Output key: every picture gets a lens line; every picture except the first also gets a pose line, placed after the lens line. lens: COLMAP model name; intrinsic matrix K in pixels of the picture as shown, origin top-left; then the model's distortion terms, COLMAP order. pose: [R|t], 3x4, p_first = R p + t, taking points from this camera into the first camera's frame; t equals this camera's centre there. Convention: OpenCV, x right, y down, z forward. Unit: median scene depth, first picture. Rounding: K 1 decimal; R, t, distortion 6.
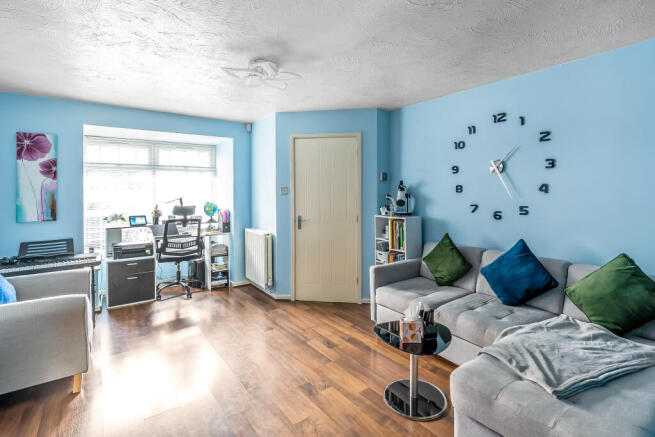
lens RADIAL K [[308.8, 0, 330.2], [0, 308.8, 195.5], [0, 0, 1]] dist [-0.005467, 0.001112]
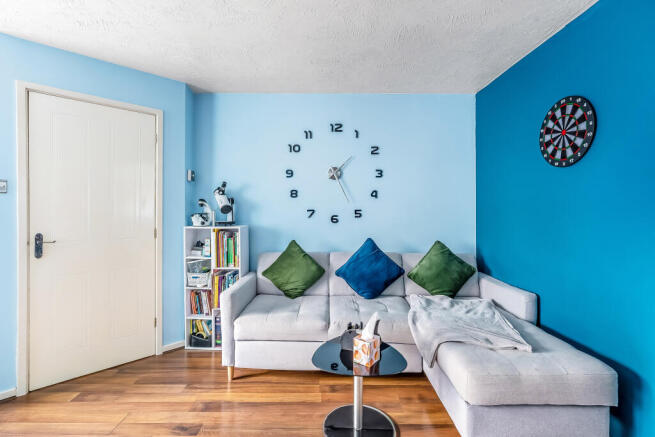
lens RADIAL K [[308.8, 0, 314.0], [0, 308.8, 209.3], [0, 0, 1]] dist [-0.005467, 0.001112]
pose [[0.607039, 0.006372, 0.794646, -0.312748], [0.001373, 0.999958, -0.009067, 0.036543], [-0.794671, 0.006595, 0.607005, 0.372119]]
